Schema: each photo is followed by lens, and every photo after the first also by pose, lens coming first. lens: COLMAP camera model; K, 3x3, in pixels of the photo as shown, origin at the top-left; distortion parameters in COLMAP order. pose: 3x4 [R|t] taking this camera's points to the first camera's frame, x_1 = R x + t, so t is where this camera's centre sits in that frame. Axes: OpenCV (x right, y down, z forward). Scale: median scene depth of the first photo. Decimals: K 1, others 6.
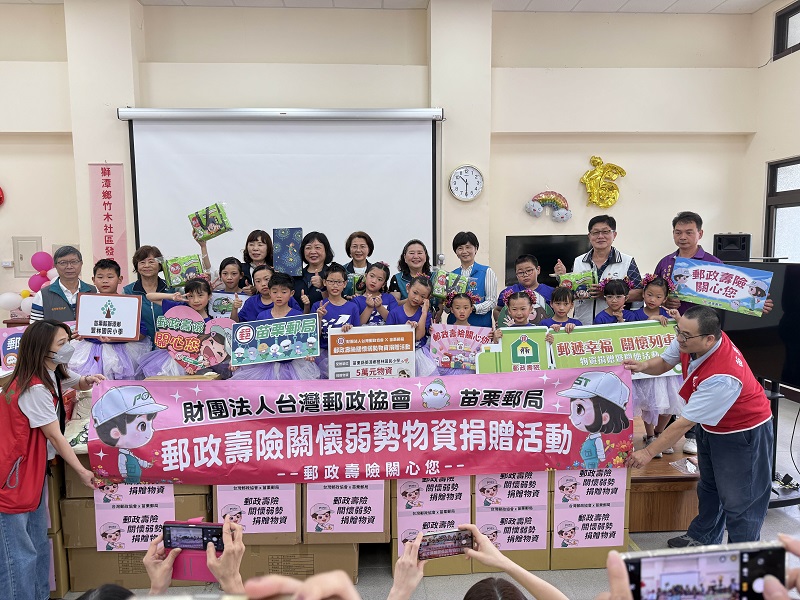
lens RADIAL K [[567.5, 0, 397.6], [0, 567.5, 300.6], [0, 0, 1]] dist [0.038403, -0.043149]
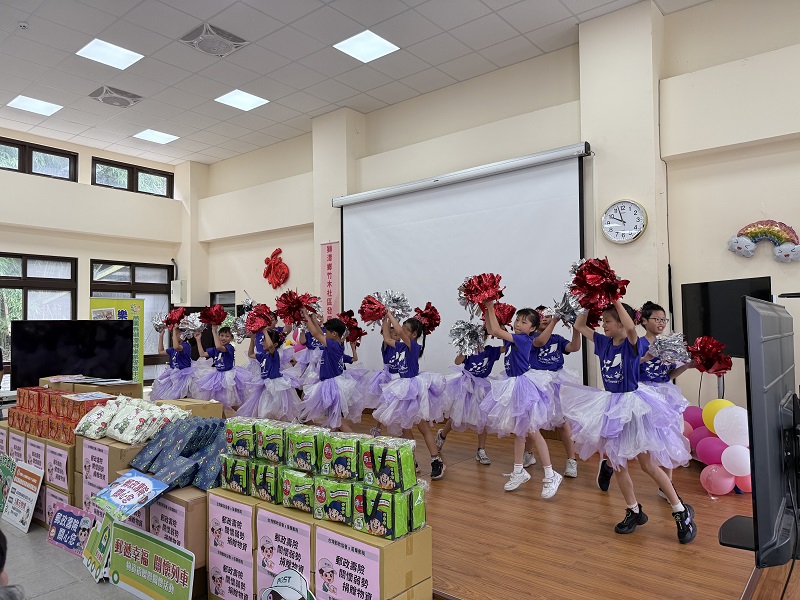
lens RADIAL K [[567.5, 0, 393.2], [0, 567.5, 294.1], [0, 0, 1]] dist [0.038403, -0.043149]
pose [[0.726581, -0.032693, -0.686303, 0.447125], [-0.061717, 0.991724, -0.112582, 0.007538], [0.684304, 0.124157, 0.718550, 0.202093]]
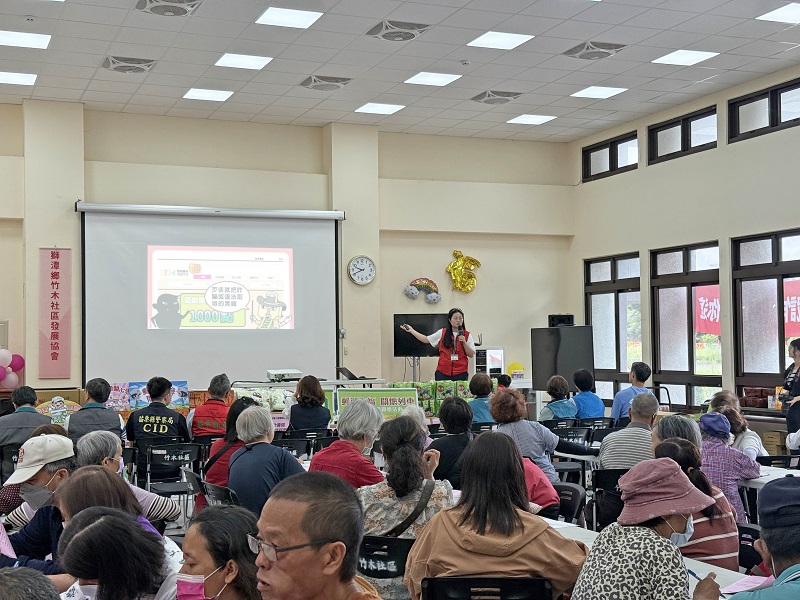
lens RADIAL K [[1124.9, 0, 401.6], [0, 1124.9, 299.7], [0, 0, 1]] dist [0.173695, 0.000000]
pose [[0.944036, 0.011635, 0.329636, -0.598686], [0.034247, 0.990518, -0.133042, 0.179127], [-0.328059, 0.136886, 0.934687, -1.281749]]
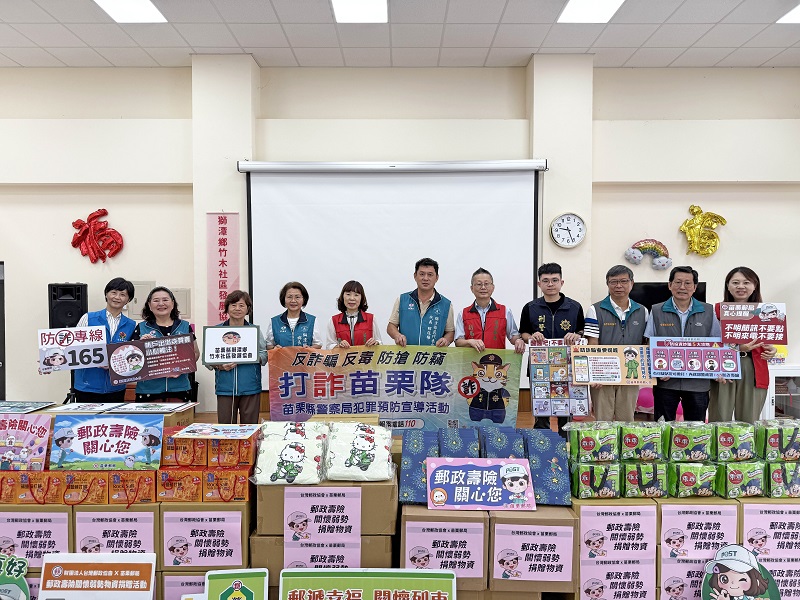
lens RADIAL K [[567.5, 0, 404.4], [0, 567.5, 300.4], [0, 0, 1]] dist [0.038403, -0.043149]
pose [[0.998598, 0.008064, -0.052310, -0.118558], [-0.012435, 0.996407, -0.083774, 0.005319], [0.051446, 0.084307, 0.995111, -0.013685]]
